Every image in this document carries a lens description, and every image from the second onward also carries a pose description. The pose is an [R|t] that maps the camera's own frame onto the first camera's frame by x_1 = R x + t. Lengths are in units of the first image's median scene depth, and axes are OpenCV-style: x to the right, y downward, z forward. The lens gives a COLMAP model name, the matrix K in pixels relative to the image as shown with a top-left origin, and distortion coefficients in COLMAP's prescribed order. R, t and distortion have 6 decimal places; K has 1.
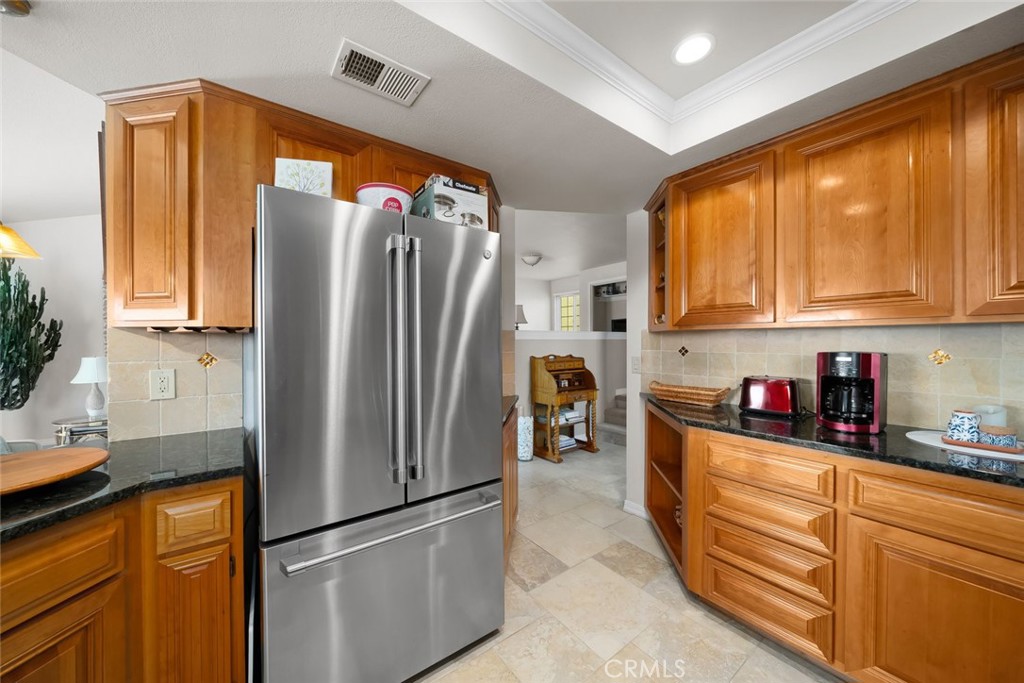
lens RADIAL K [[363.7, 0, 510.7], [0, 363.7, 344.2], [0, 0, 1]] dist [0.000402, -0.000010]
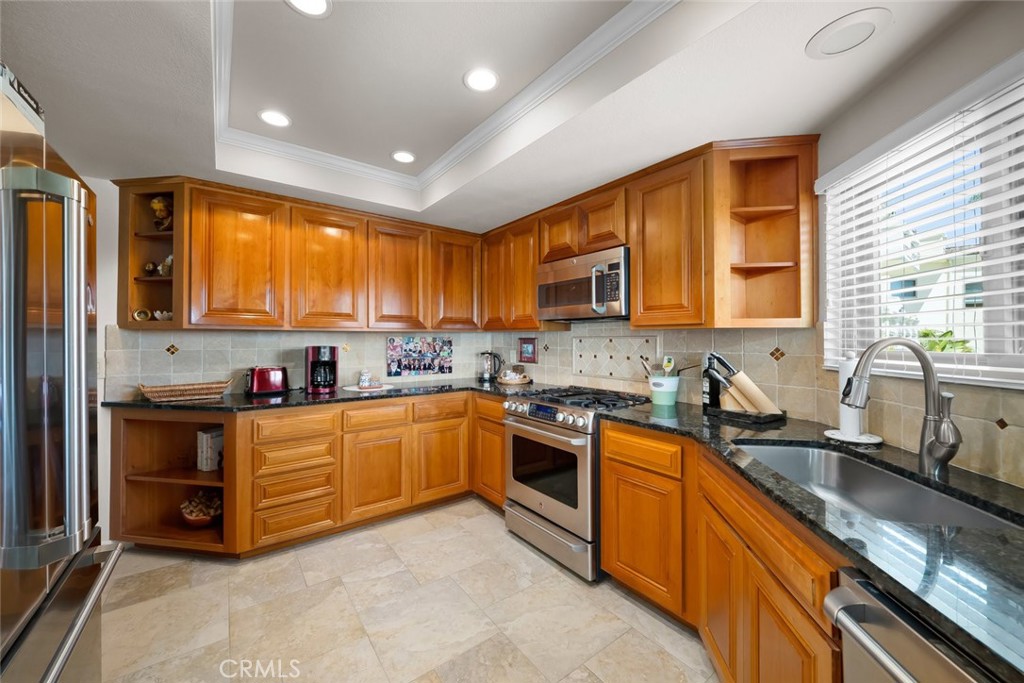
lens RADIAL K [[375.6, 0, 494.5], [0, 375.6, 338.4], [0, 0, 1]] dist [0.000995, 0.000147]
pose [[0.015467, 0.003401, 0.999875, -0.649740], [0.006467, 0.999973, -0.003501, -0.002365], [-0.999859, 0.006520, 0.015445, 0.145389]]
